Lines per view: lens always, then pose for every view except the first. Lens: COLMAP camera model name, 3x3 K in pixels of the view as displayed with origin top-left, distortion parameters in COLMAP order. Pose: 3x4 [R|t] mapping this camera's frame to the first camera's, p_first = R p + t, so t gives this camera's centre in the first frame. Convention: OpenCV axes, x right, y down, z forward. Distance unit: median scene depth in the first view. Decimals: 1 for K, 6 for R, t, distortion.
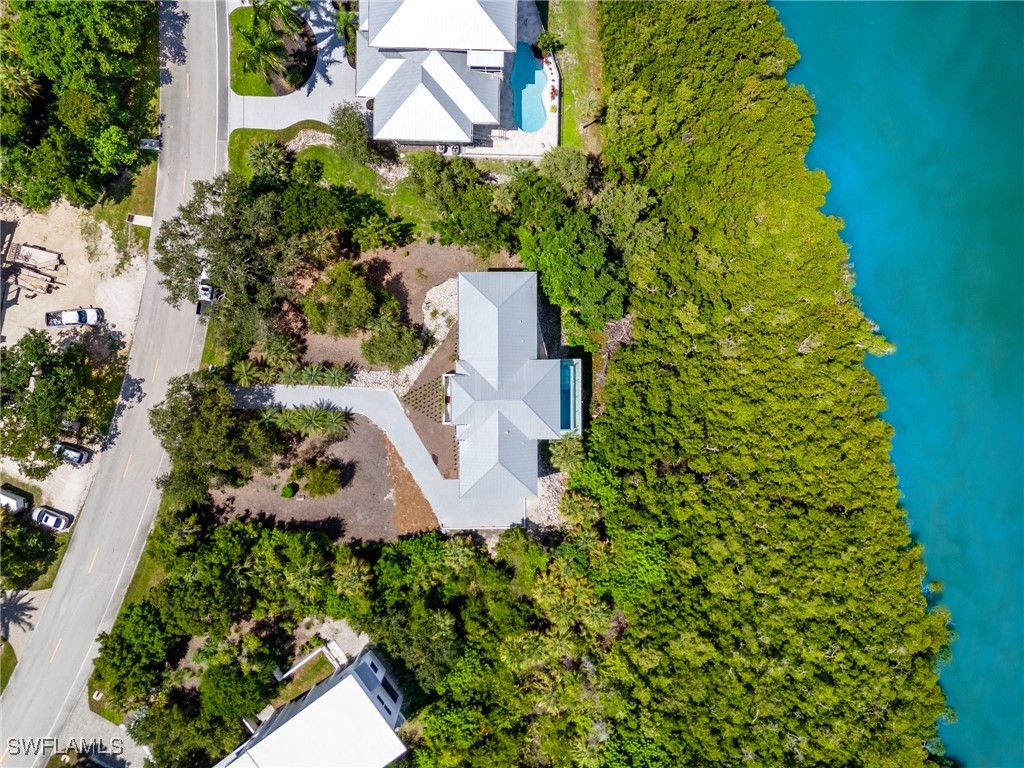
lens RADIAL K [[724.3, 0, 514.0], [0, 724.3, 382.0], [0, 0, 1]] dist [0.001283, -0.004119]
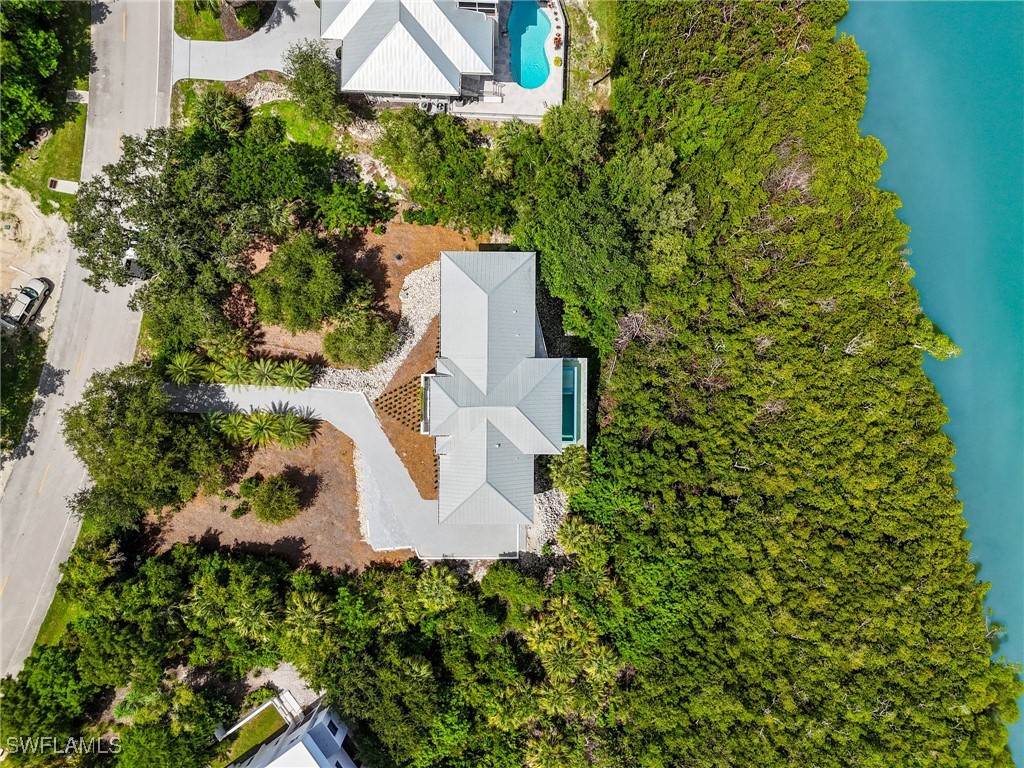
lens RADIAL K [[724.3, 0, 509.5], [0, 724.3, 384.1], [0, 0, 1]] dist [0.001283, -0.004119]
pose [[0.999880, 0.012849, -0.008638, 0.010125], [-0.012811, 0.999908, 0.004466, -0.004141], [0.008694, -0.004354, 0.999953, 0.163699]]
